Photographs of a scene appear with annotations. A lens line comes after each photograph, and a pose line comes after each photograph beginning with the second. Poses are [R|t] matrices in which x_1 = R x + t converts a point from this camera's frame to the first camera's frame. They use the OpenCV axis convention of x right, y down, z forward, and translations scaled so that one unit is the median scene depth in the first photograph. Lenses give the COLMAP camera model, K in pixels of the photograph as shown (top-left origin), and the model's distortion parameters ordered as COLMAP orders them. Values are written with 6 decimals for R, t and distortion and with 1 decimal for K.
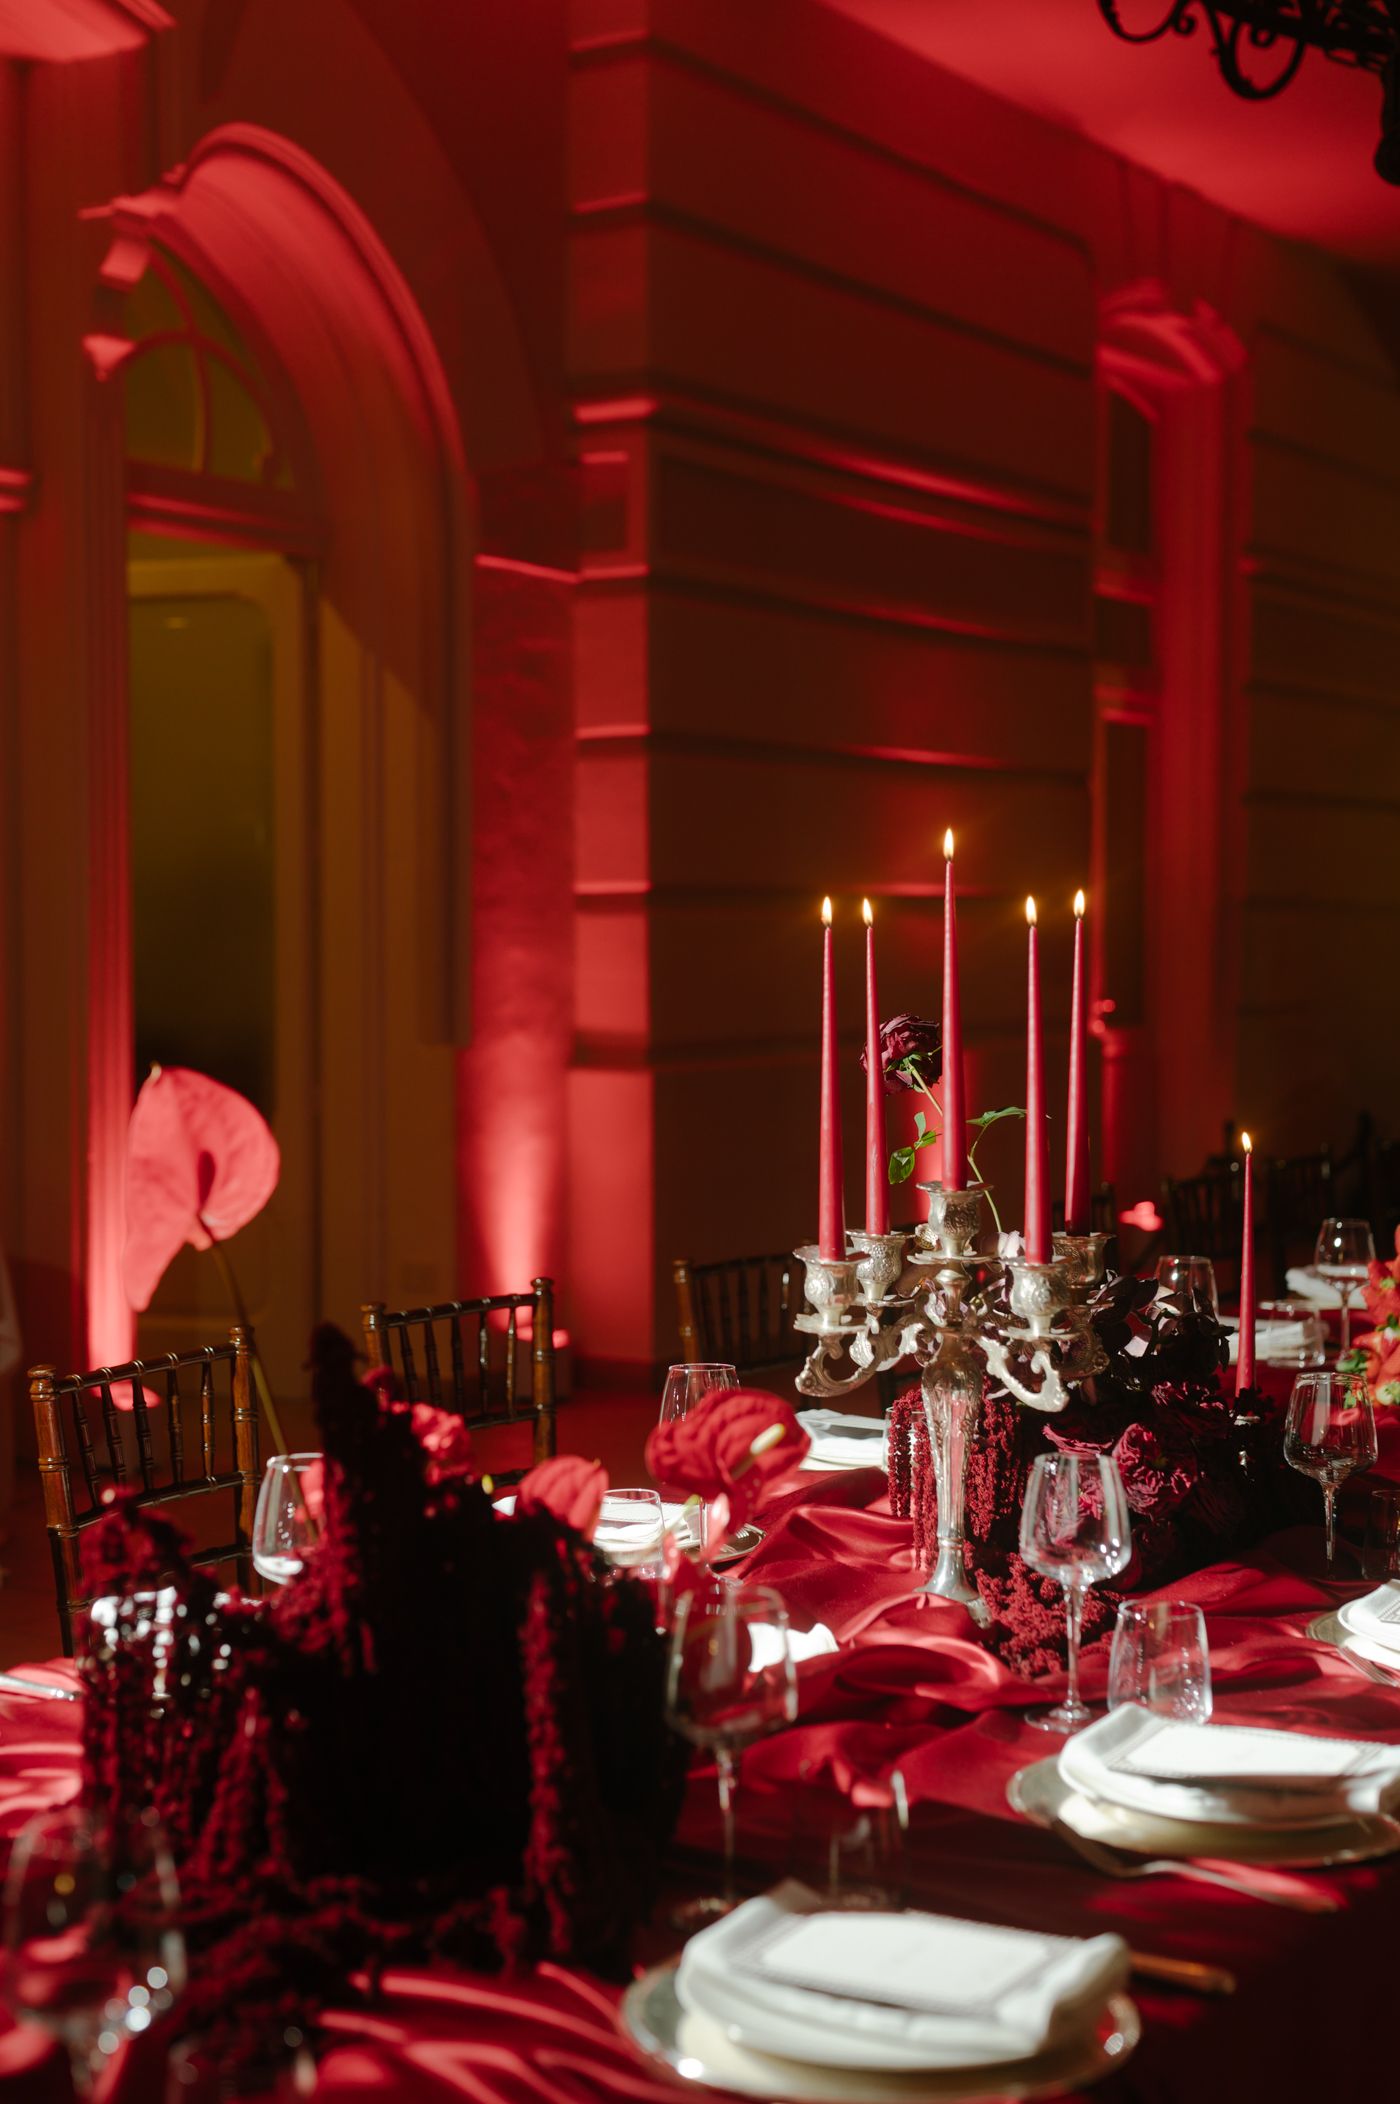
lens RADIAL K [[3141.2, 0, 659.5], [0, 3141.2, 1131.1], [0, 0, 1]] dist [-0.004300, -0.024425]
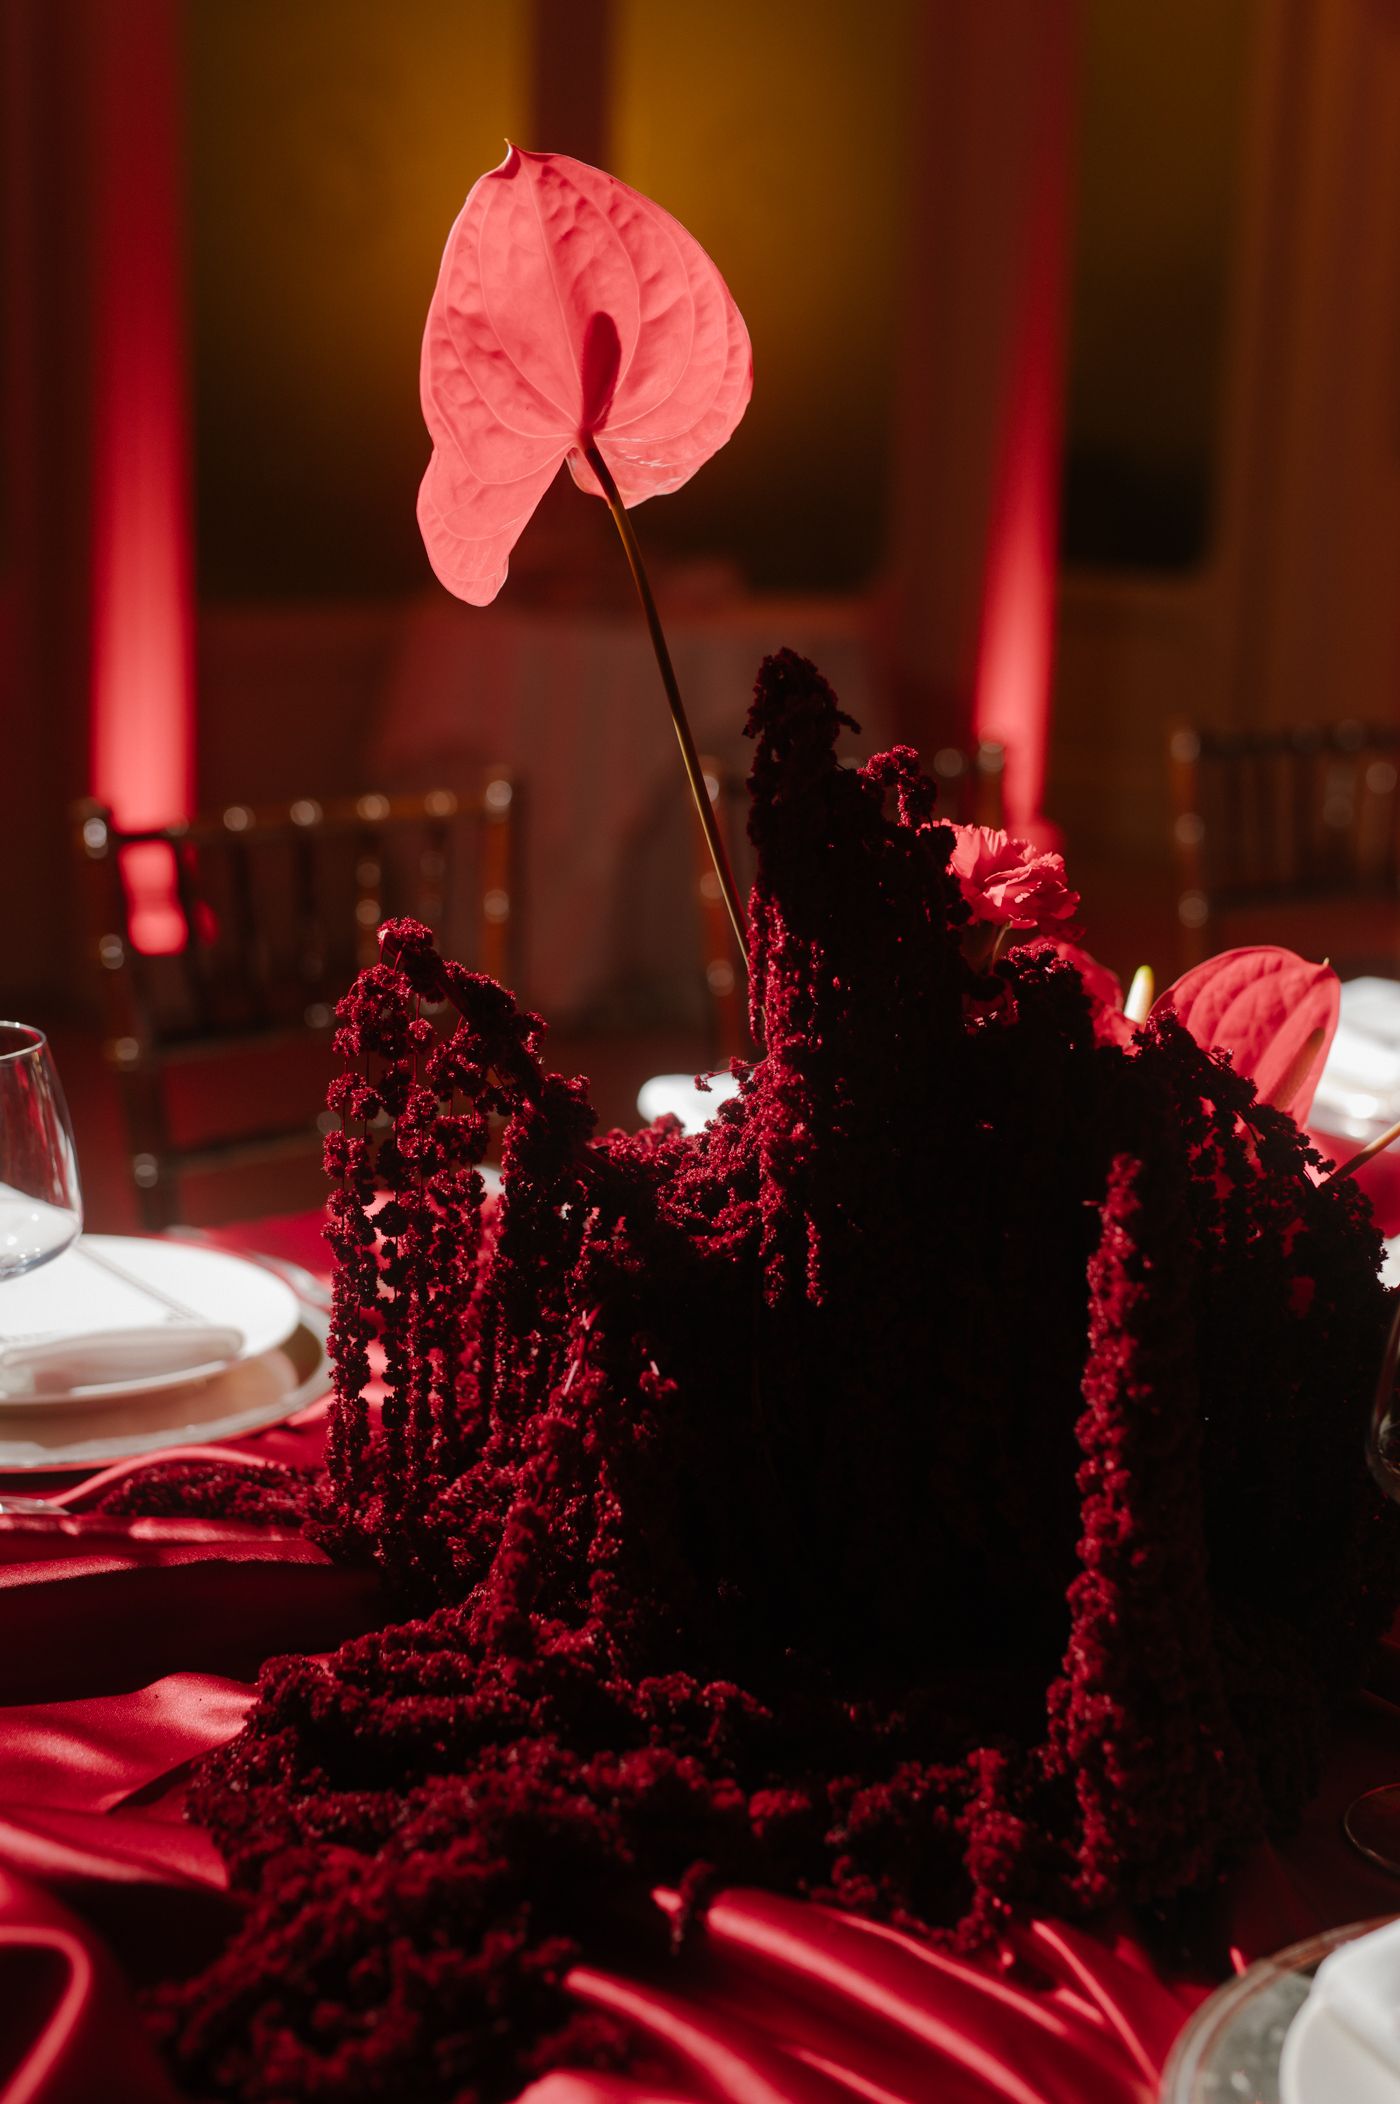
lens RADIAL K [[3009.1, 0, 700.0], [0, 3009.1, 1052.0], [0, 0, 1]] dist [0.006853, -0.058496]
pose [[0.949572, 0.107845, -0.294419, 0.037219], [-0.063613, 0.985722, 0.155900, 0.049878], [0.307028, -0.129309, 0.942875, 0.510323]]
